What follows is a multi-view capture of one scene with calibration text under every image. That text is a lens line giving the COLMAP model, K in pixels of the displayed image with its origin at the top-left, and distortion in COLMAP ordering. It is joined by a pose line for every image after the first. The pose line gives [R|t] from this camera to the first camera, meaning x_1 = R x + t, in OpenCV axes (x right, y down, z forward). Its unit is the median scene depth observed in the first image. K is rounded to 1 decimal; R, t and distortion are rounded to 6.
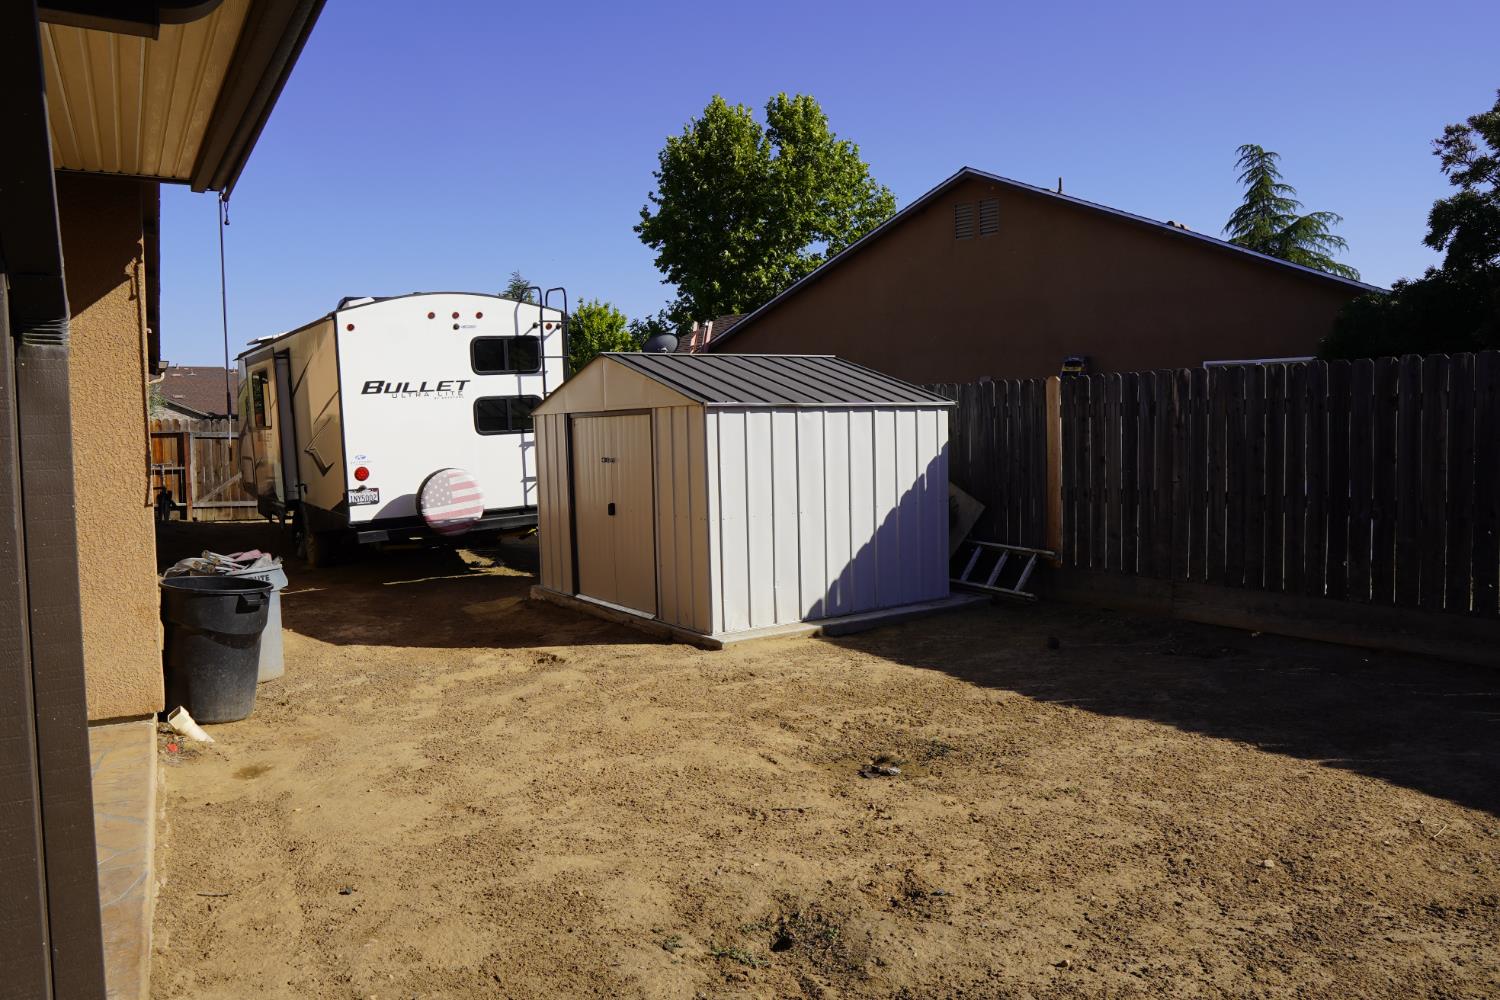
lens RADIAL K [[1066.3, 0, 739.9], [0, 1066.3, 493.9], [0, 0, 1]] dist [-0.109326, 0.073192]
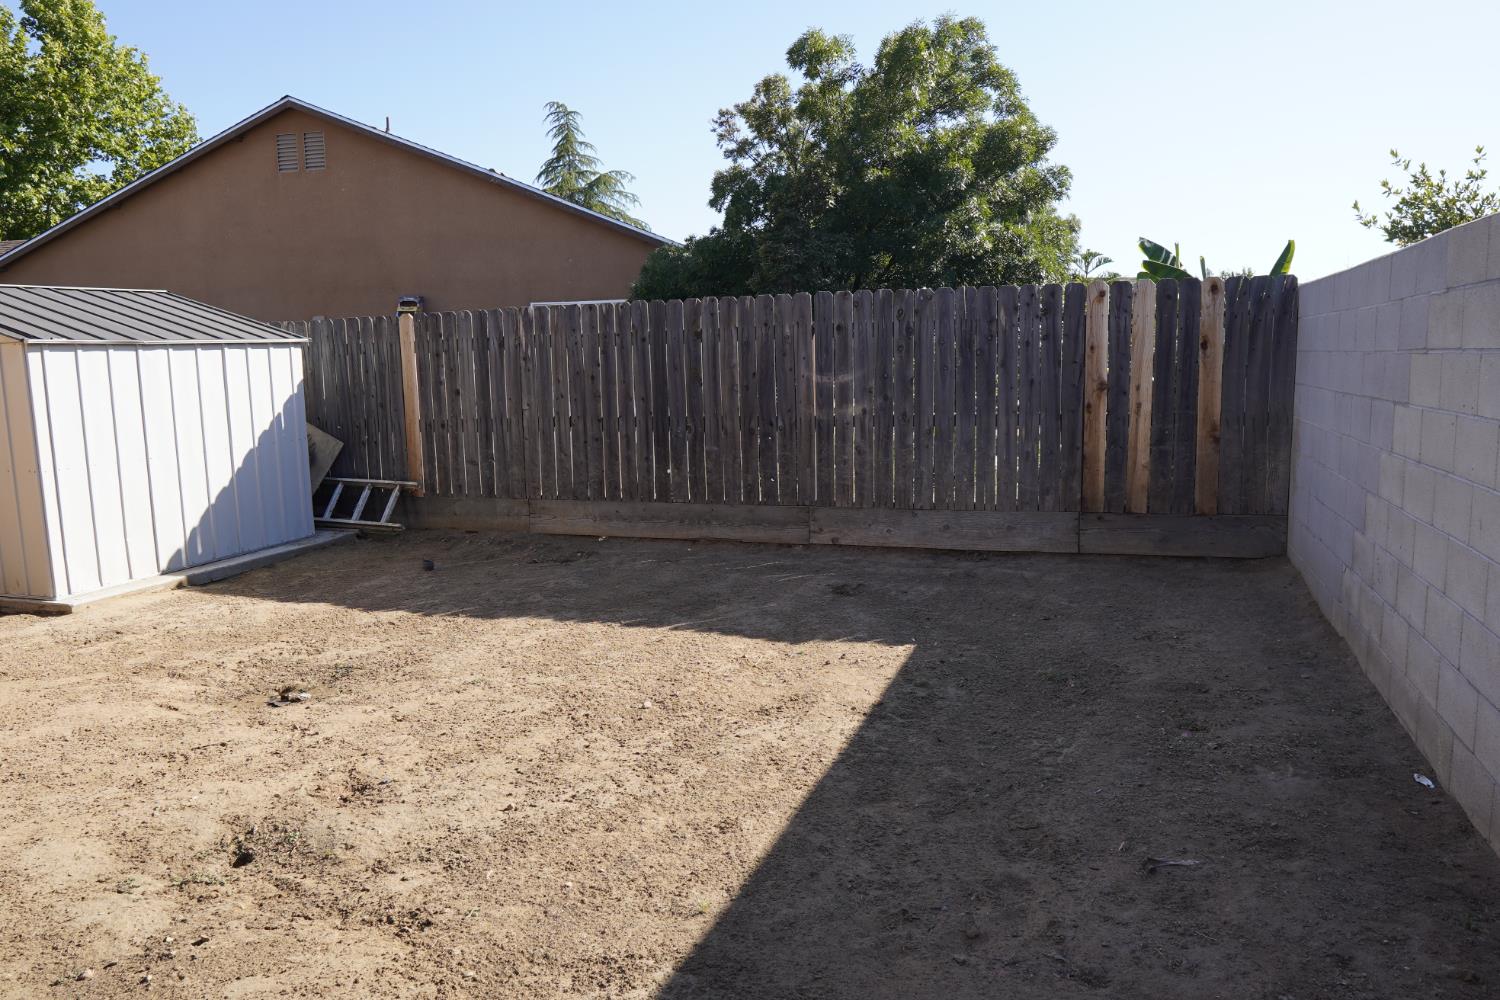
lens RADIAL K [[1066.3, 0, 753.8], [0, 1066.3, 497.3], [0, 0, 1]] dist [-0.109326, 0.073192]
pose [[0.805278, -0.080129, 0.587457, -0.062268], [0.046612, 0.996315, 0.072002, 0.012867], [-0.591062, -0.030599, 0.806046, -0.052435]]
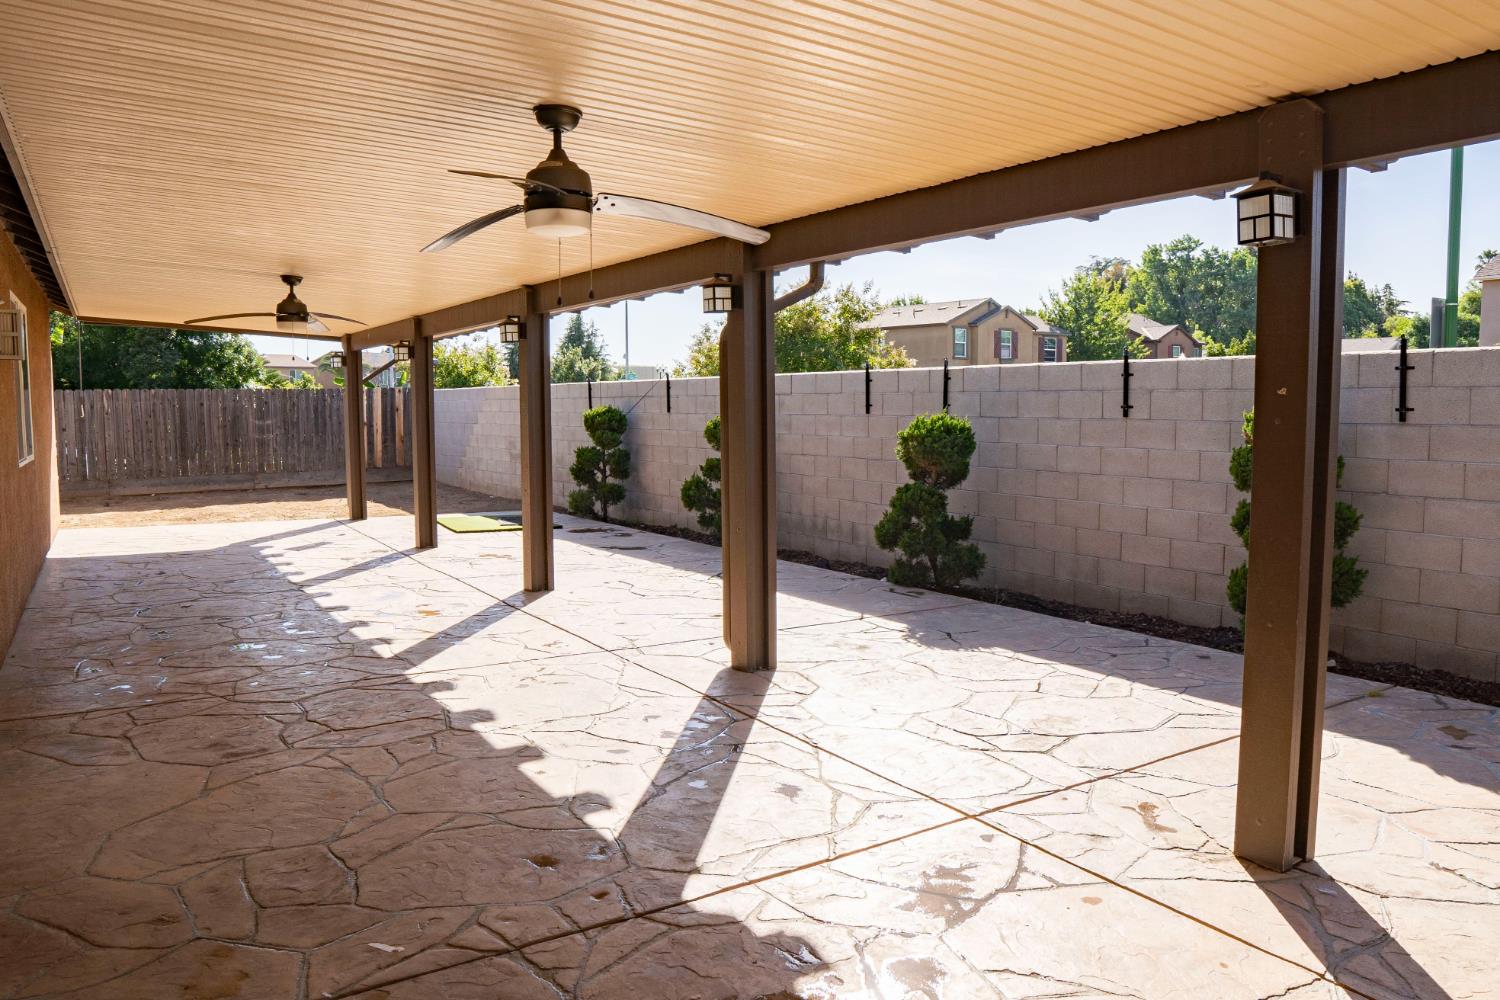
lens RADIAL K [[1037.7, 0, 751.8], [0, 1037.7, 495.5], [0, 0, 1]] dist [0.000903, 0.000266]
pose [[-0.012327, -0.078945, 0.996803, -2.244440], [0.077088, 0.993837, 0.079663, 0.048025], [-0.996948, 0.077823, -0.006165, -0.502874]]
